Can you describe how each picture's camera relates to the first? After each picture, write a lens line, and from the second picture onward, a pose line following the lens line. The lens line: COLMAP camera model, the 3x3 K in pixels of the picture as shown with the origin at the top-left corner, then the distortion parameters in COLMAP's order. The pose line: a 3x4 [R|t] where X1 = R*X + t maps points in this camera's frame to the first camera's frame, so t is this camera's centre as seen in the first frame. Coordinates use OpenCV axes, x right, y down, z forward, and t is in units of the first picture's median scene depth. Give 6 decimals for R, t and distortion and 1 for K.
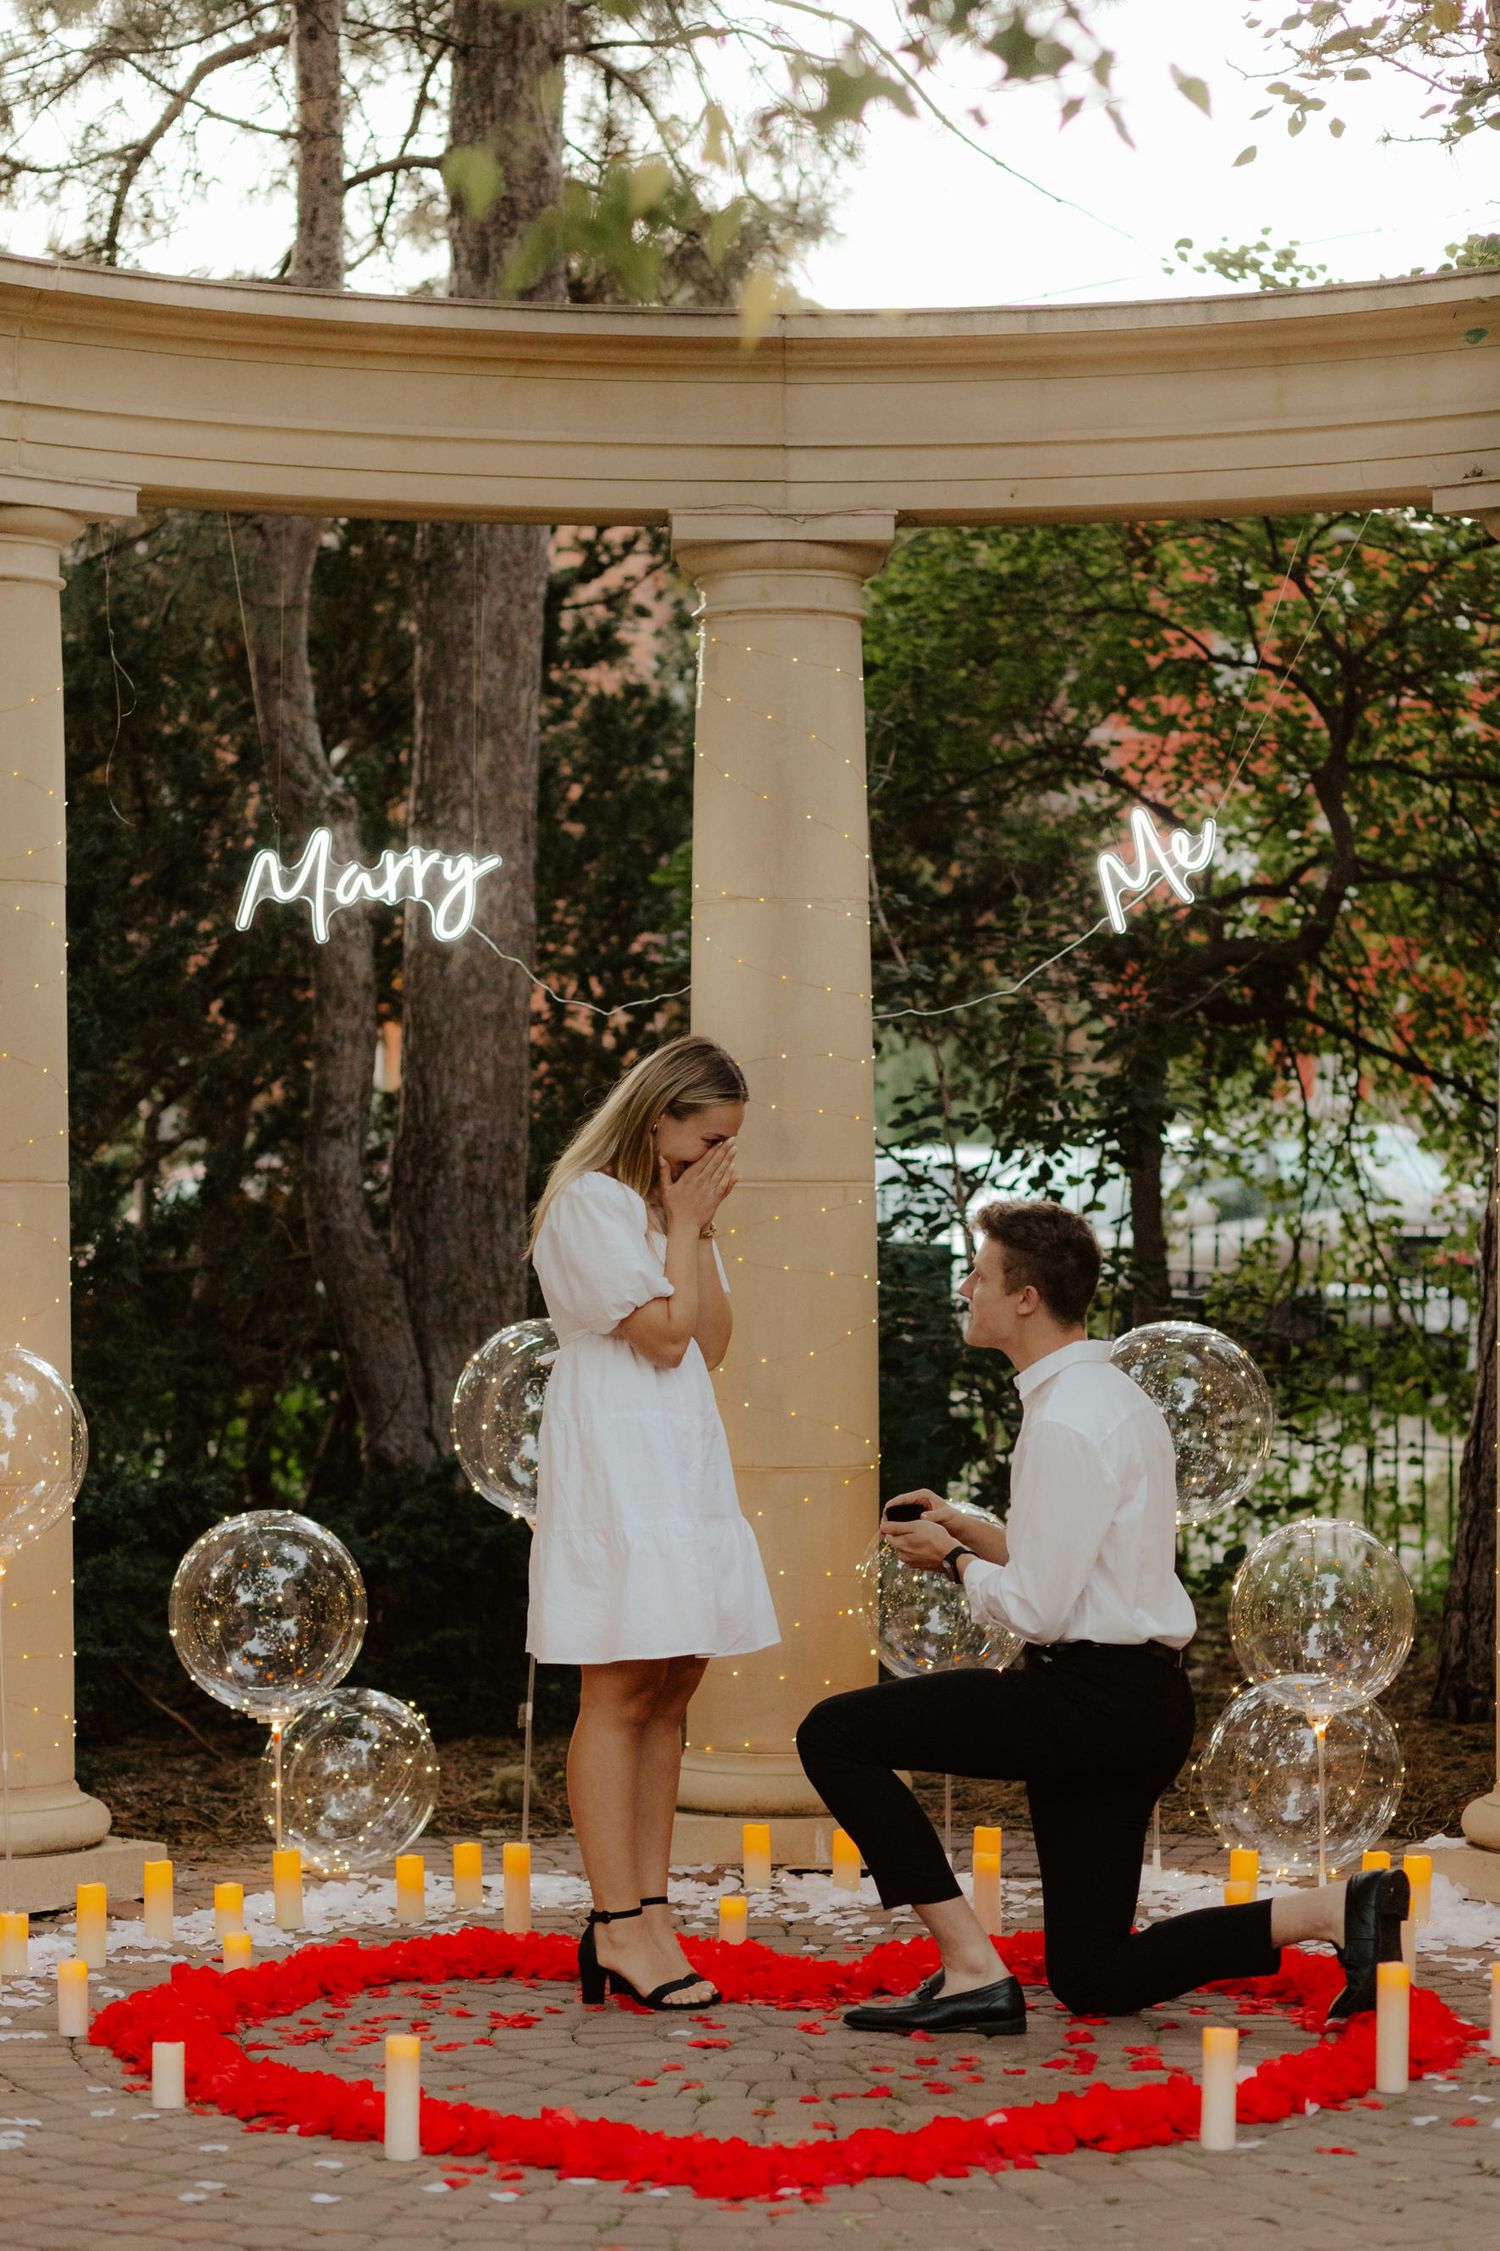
lens RADIAL K [[5549.1, 0, 749.9], [0, 5549.1, 1163.7], [0, 0, 1]] dist [0.016795, 0.673071]
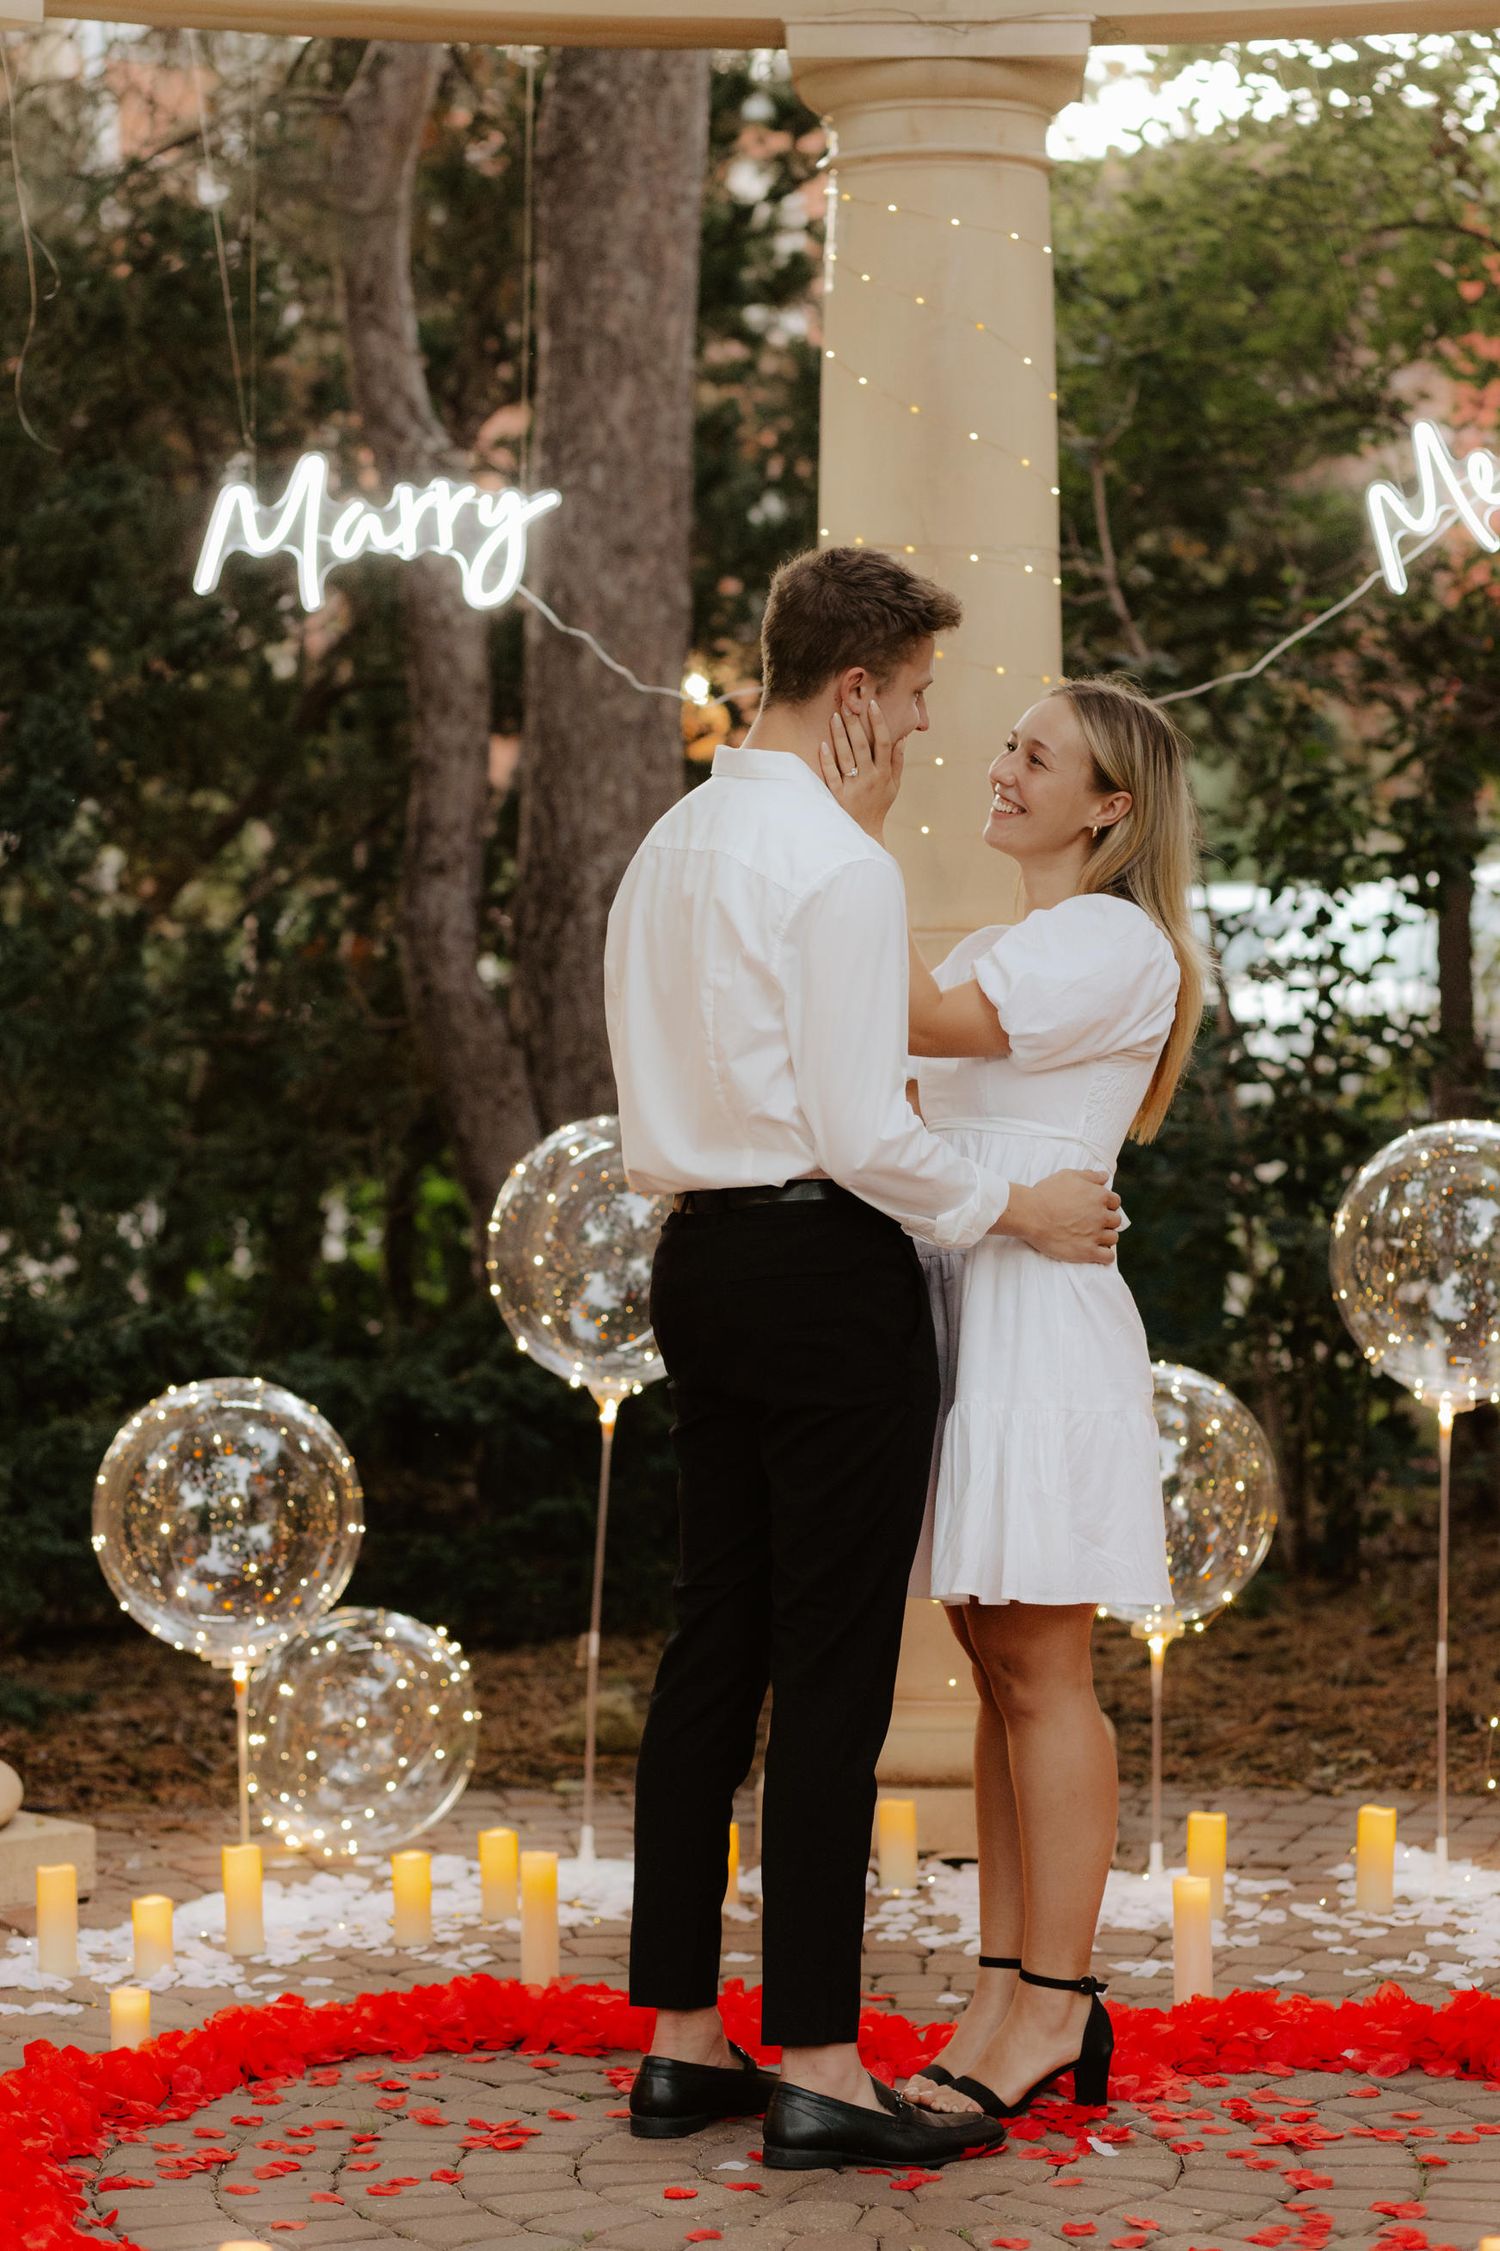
lens RADIAL K [[5734.0, 0, 750.0], [0, 5734.0, 1125.5], [0, 0, 1]] dist [0.006611, 0.633206]
pose [[0.998385, 0.001111, -0.056802, 0.017839], [0.001044, 0.999281, 0.037900, 0.000073], [0.056803, -0.037898, 0.997666, 0.171930]]
